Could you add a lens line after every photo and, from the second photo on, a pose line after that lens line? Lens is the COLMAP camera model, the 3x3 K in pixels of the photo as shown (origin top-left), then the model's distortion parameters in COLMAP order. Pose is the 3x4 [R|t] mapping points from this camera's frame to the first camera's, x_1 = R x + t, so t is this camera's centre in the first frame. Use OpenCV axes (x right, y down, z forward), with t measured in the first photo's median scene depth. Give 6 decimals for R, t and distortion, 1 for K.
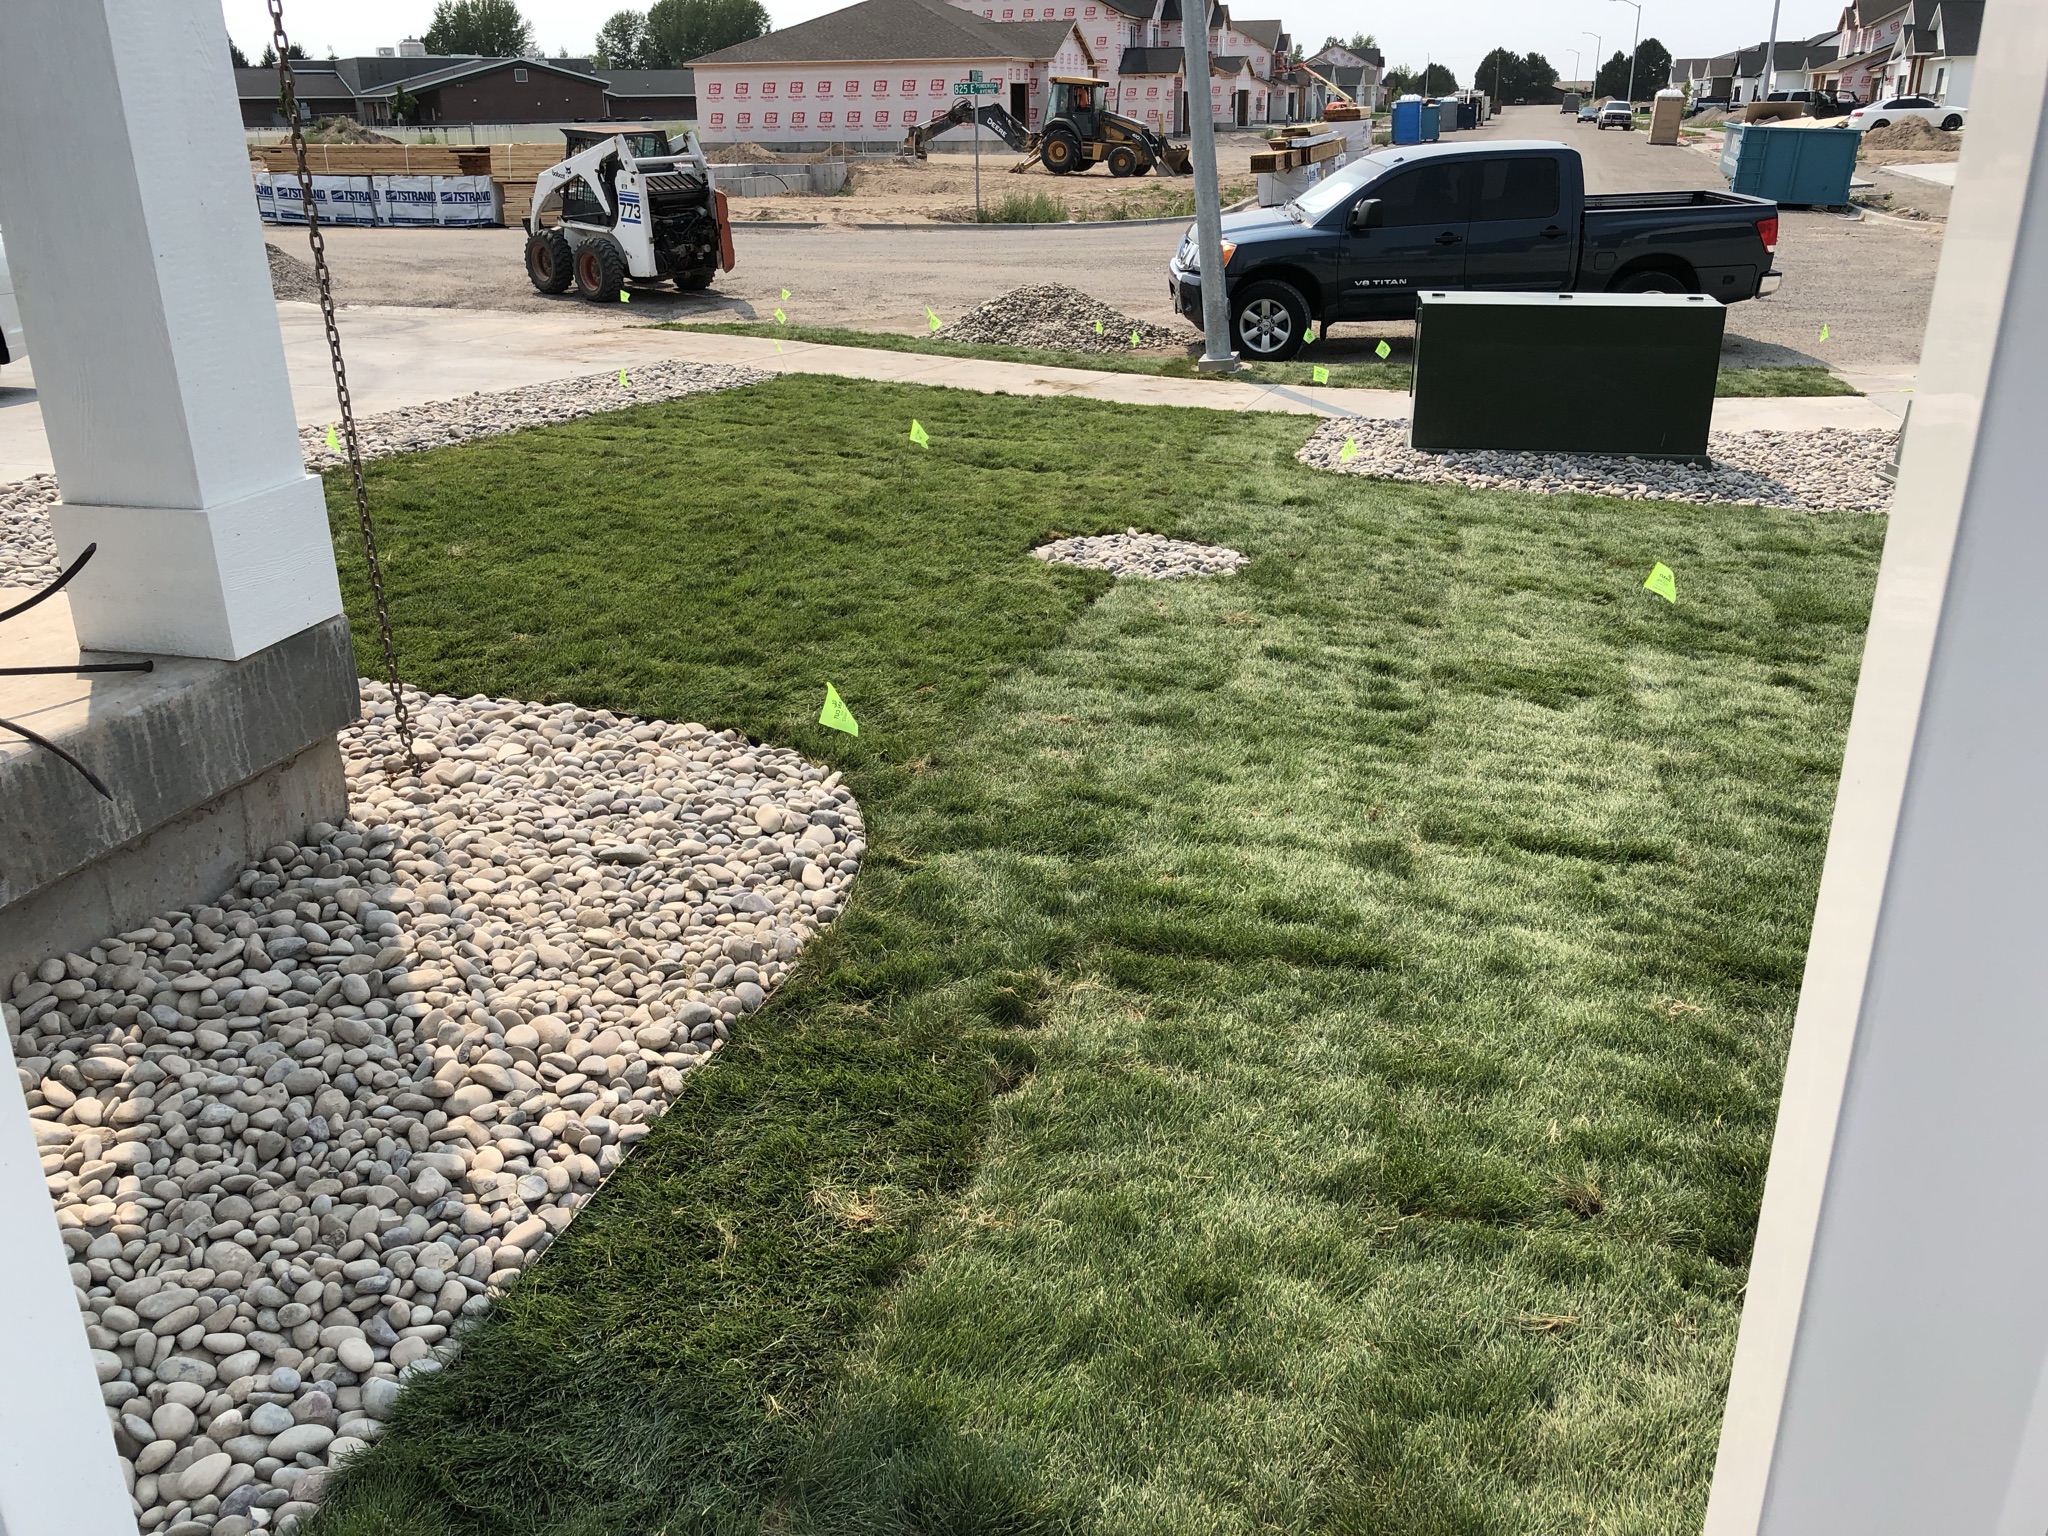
lens RADIAL K [[1657.7, 0, 1024.0], [0, 1657.7, 768.0], [0, 0, 1]] dist [0.003700, -0.006360]
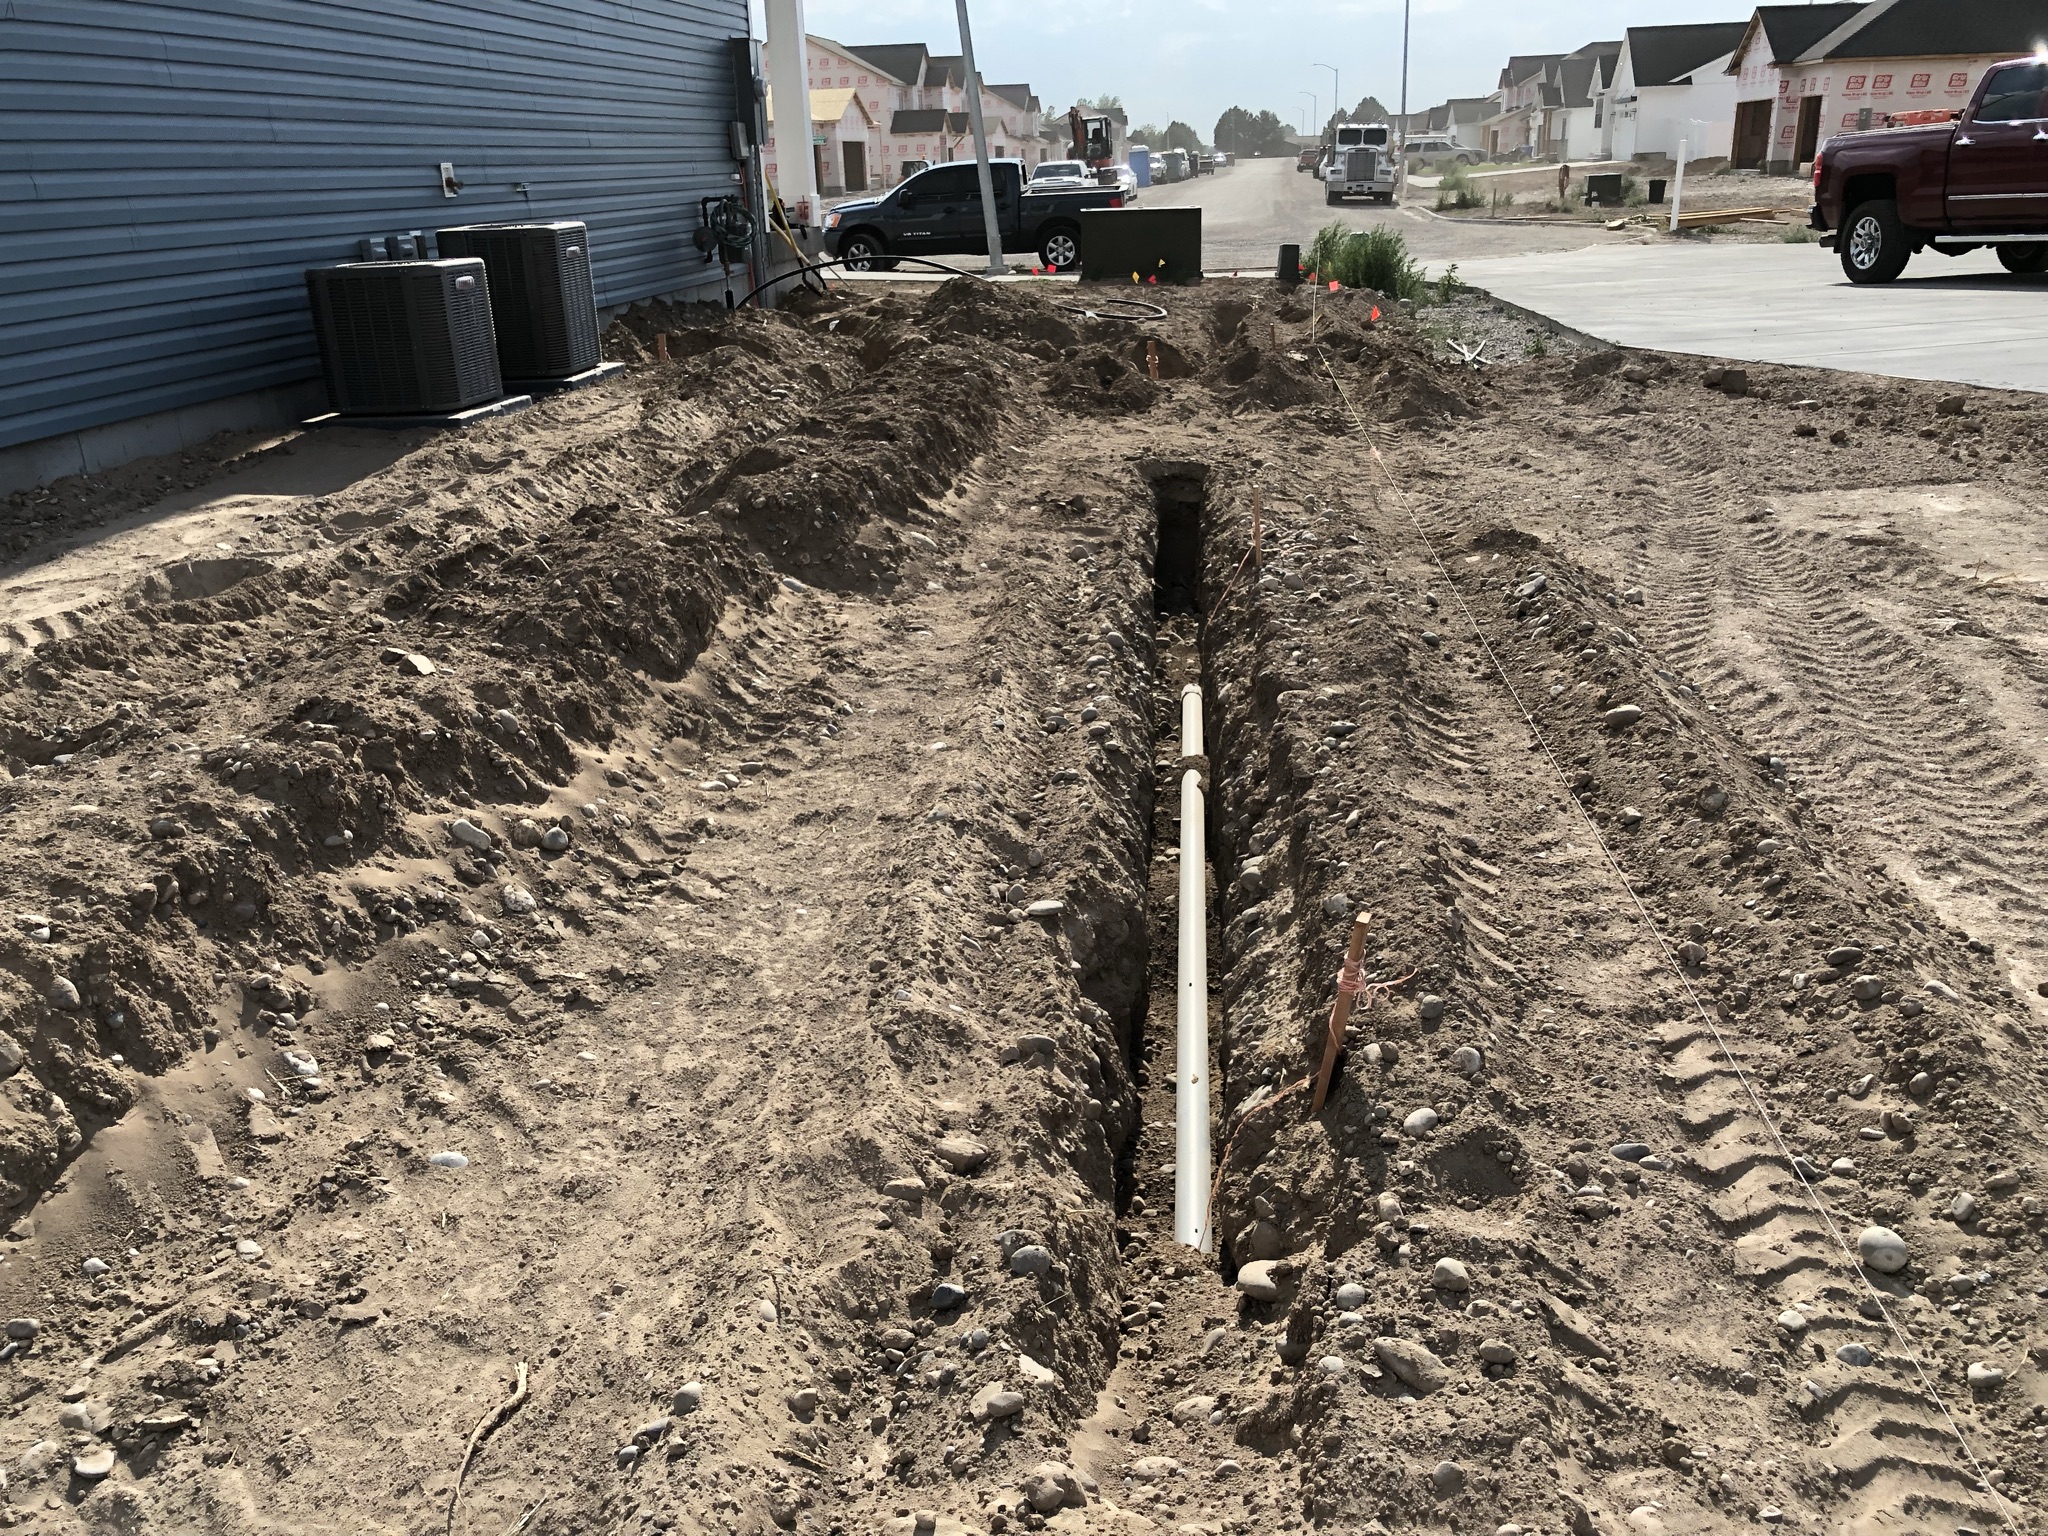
lens RADIAL K [[1657.7, 0, 1024.0], [0, 1657.7, 768.0], [0, 0, 1]] dist [0.003700, -0.006360]
pose [[0.990694, -0.057746, 0.123253, -0.030998], [0.061607, 0.997715, -0.027745, 0.070280], [-0.121369, 0.035080, 0.991987, -0.162645]]
